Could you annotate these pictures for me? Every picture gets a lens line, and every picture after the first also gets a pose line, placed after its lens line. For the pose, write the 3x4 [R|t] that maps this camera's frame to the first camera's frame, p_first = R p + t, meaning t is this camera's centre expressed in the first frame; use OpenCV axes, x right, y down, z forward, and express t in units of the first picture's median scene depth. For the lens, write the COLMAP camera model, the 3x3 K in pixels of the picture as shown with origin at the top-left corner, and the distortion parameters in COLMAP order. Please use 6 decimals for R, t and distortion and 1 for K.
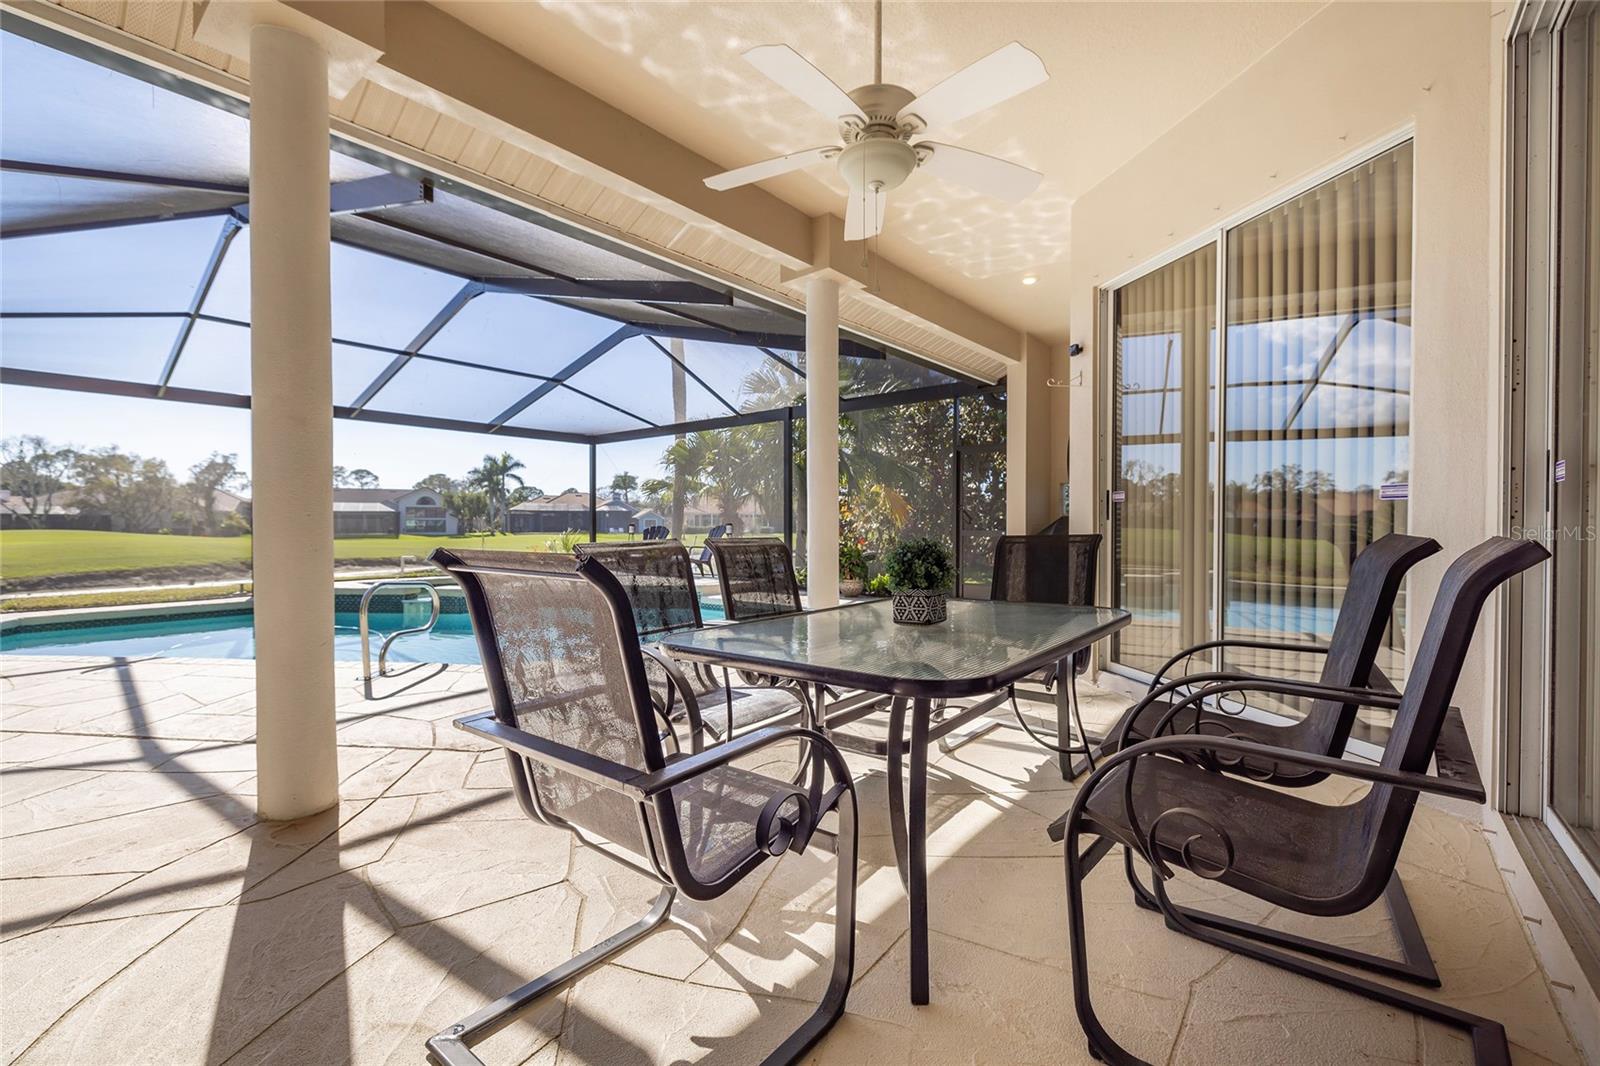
lens RADIAL K [[674.7, 0, 808.3], [0, 674.7, 536.4], [0, 0, 1]] dist [0.001118, -0.000664]
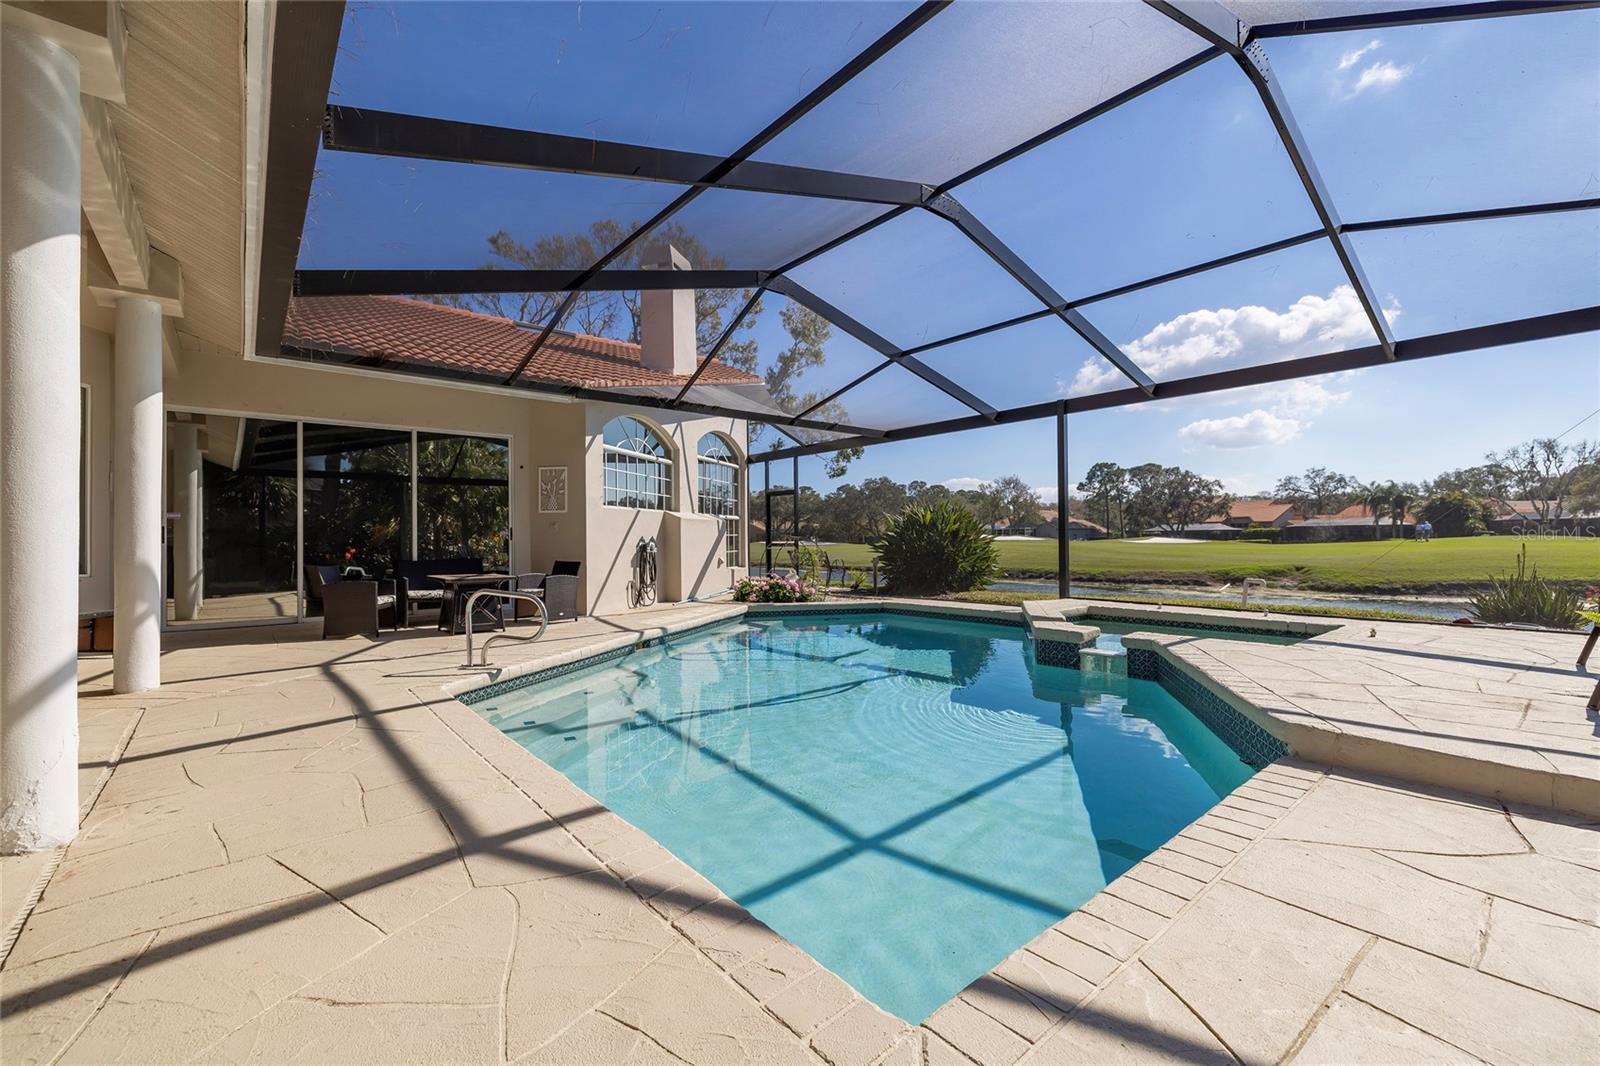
lens RADIAL K [[674.7, 0, 779.5], [0, 674.7, 527.4], [0, 0, 1]] dist [0.001118, -0.000664]
pose [[-0.199981, -0.012959, -0.979714, 0.027220], [-0.006929, 0.999906, -0.011811, -0.001903], [0.979775, 0.004426, -0.200052, 0.108742]]
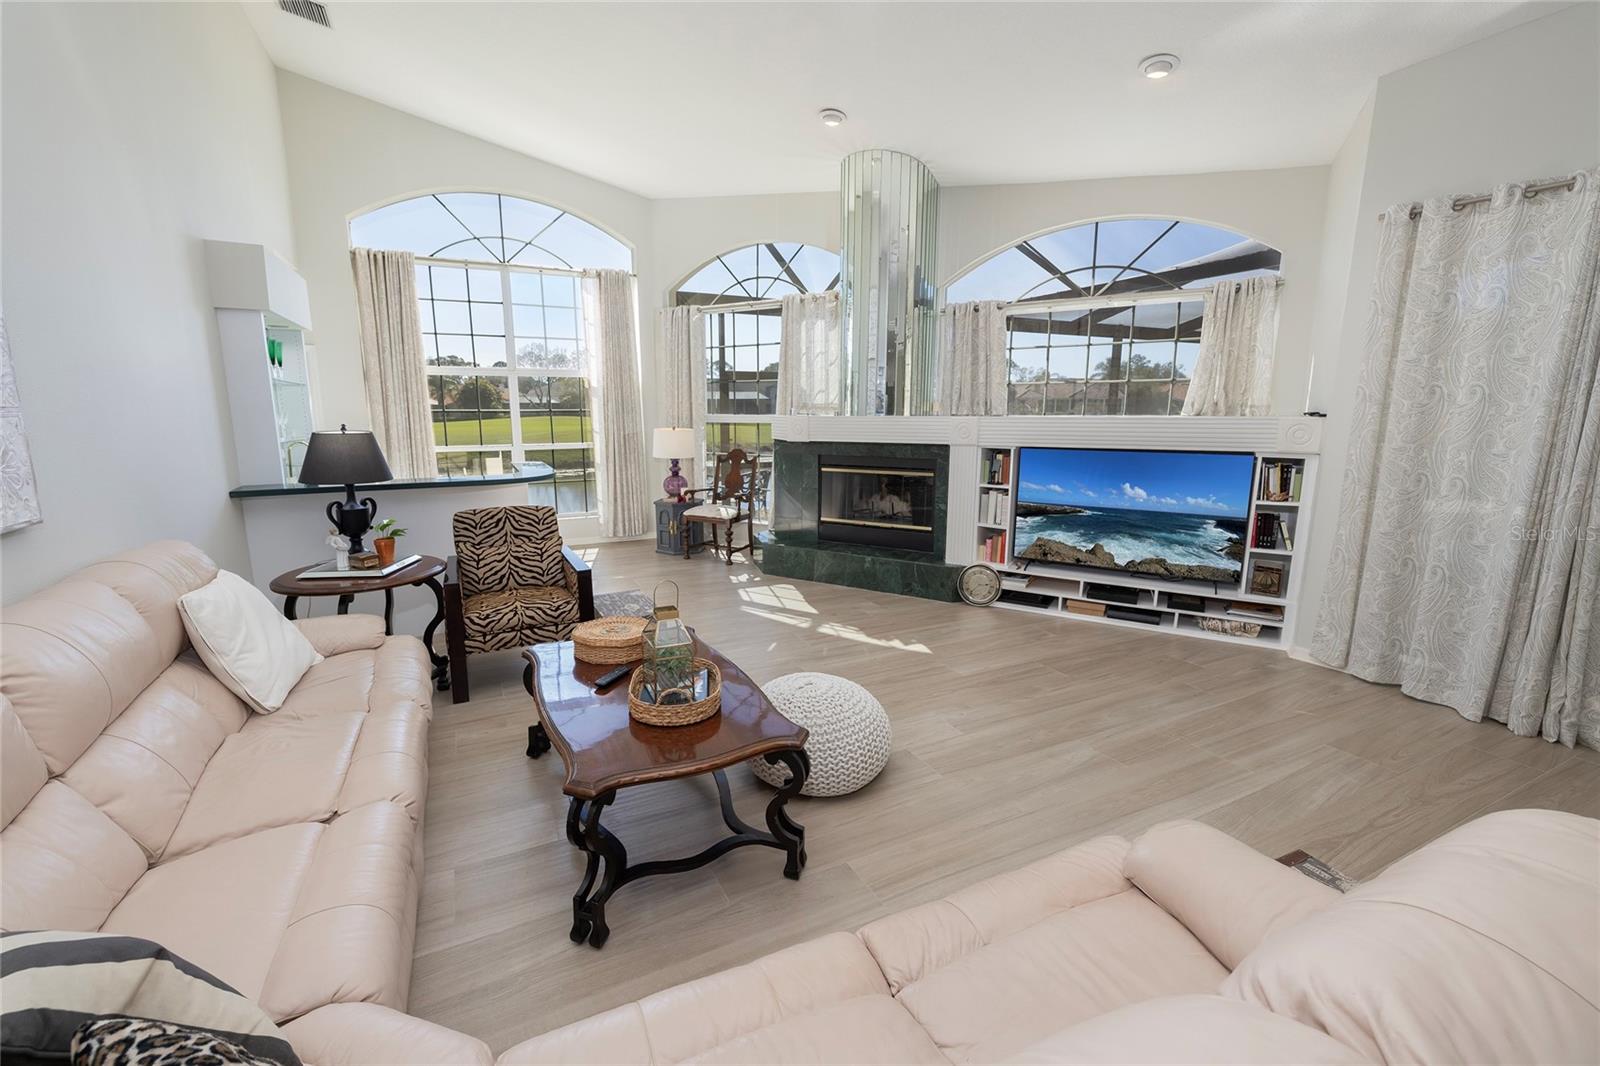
lens RADIAL K [[674.7, 0, 794.7], [0, 674.7, 530.3], [0, 0, 1]] dist [0.001118, -0.000664]
pose [[0.907709, 0.077085, -0.412460, -0.107500], [-0.009394, 0.986467, 0.163688, -0.007292], [0.419496, -0.144707, 0.896149, -0.032262]]
